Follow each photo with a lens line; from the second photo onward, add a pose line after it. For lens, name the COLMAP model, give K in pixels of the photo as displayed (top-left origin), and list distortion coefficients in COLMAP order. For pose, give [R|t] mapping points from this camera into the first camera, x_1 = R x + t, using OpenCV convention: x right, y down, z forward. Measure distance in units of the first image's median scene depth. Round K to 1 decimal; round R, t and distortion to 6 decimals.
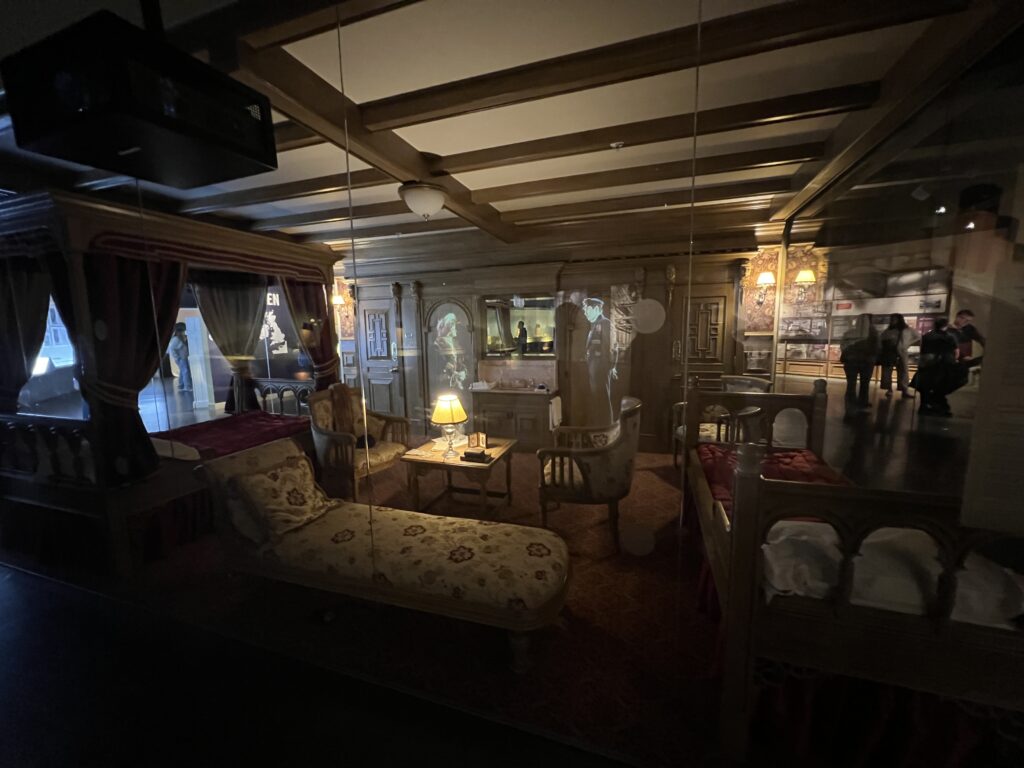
lens RADIAL K [[408.4, 0, 512.0], [0, 408.4, 384.0], [0, 0, 1]] dist [0.000416, -0.000023]
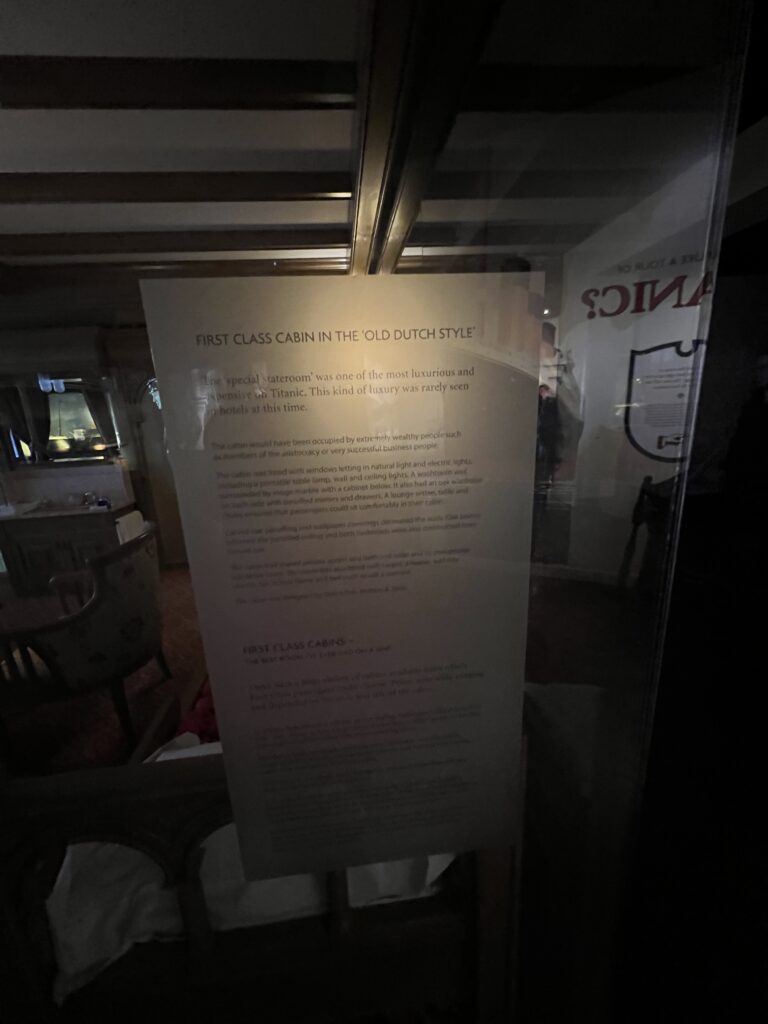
lens RADIAL K [[408.4, 0, 384.0], [0, 408.4, 512.0], [0, 0, 1]] dist [0.000416, -0.000023]
pose [[0.906416, -0.137728, 0.399301, 0.234962], [0.090753, 0.986769, 0.134350, -0.028829], [-0.412522, -0.085539, 0.906923, 0.112491]]
